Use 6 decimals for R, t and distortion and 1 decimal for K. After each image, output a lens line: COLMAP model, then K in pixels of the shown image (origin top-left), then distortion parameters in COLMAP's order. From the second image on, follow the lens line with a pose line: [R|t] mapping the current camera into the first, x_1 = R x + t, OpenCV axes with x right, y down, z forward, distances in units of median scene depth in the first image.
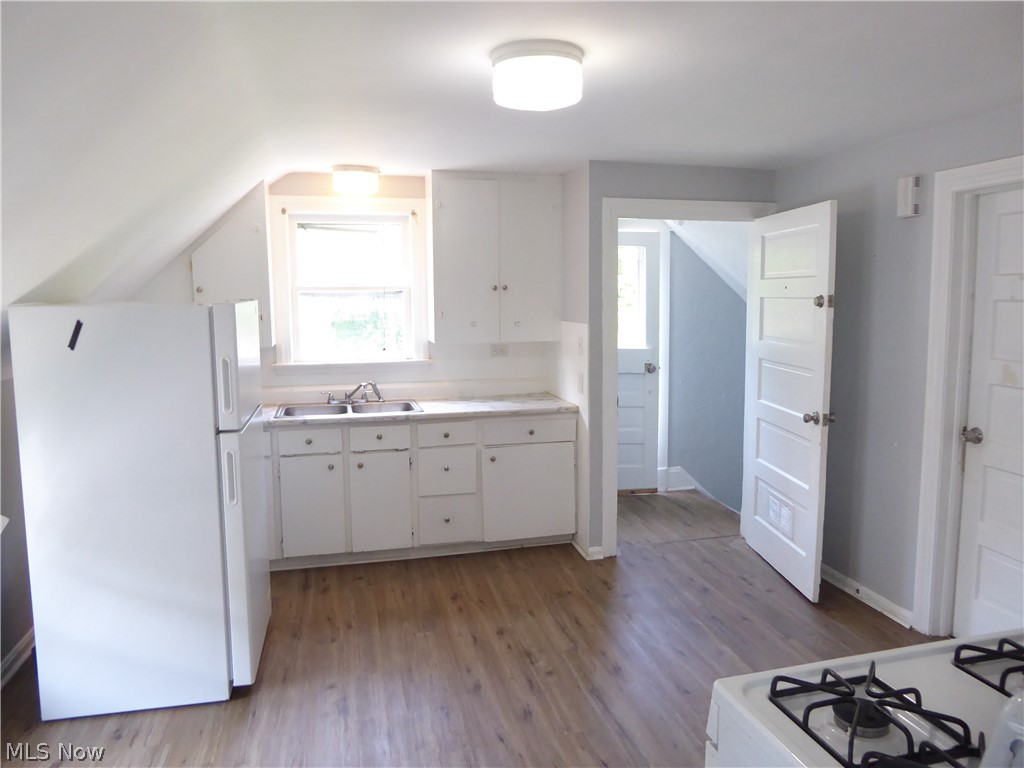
lens RADIAL K [[724.5, 0, 516.0], [0, 724.5, 383.4], [0, 0, 1]] dist [-0.024149, 0.012163]
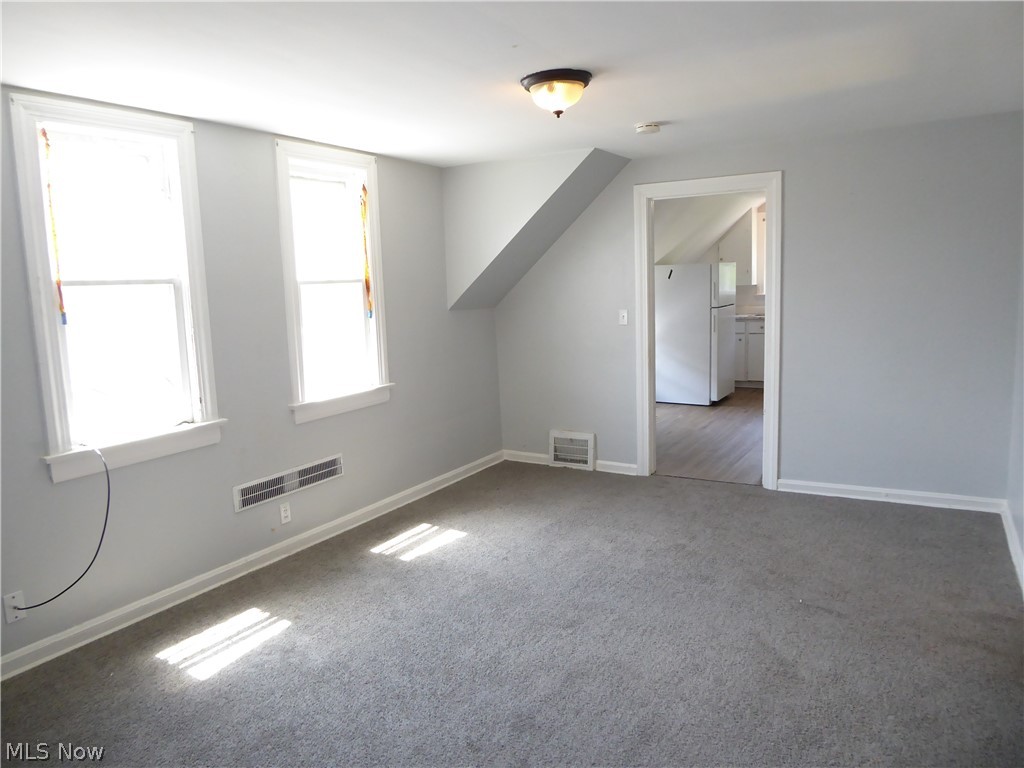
lens RADIAL K [[724.5, 0, 511.5], [0, 724.5, 382.2], [0, 0, 1]] dist [-0.024149, 0.012163]
pose [[0.710852, 0.078924, -0.698900, 0.706469], [-0.054783, 0.996878, 0.056854, 0.161766], [0.701205, -0.002127, 0.712956, -1.077583]]
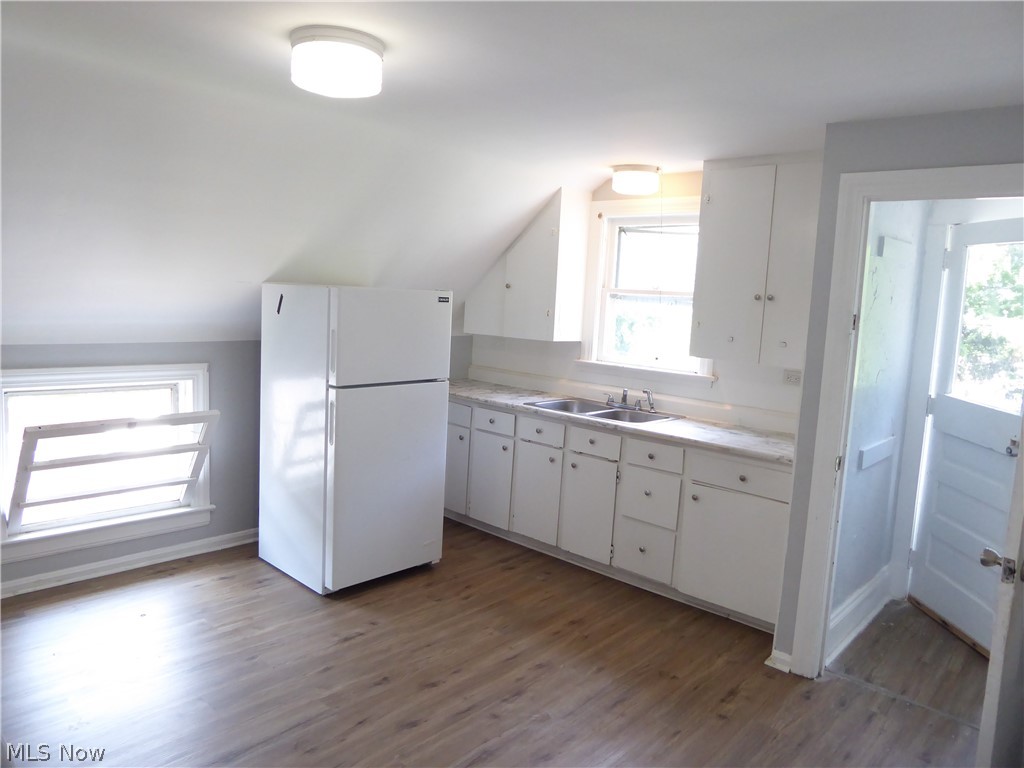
lens RADIAL K [[724.5, 0, 512.1], [0, 724.5, 382.4], [0, 0, 1]] dist [-0.024149, 0.012163]
pose [[0.550250, 0.137810, -0.823549, 0.556134], [-0.160431, 0.985359, 0.057696, -0.044430], [0.819443, 0.100375, 0.564303, 0.359154]]
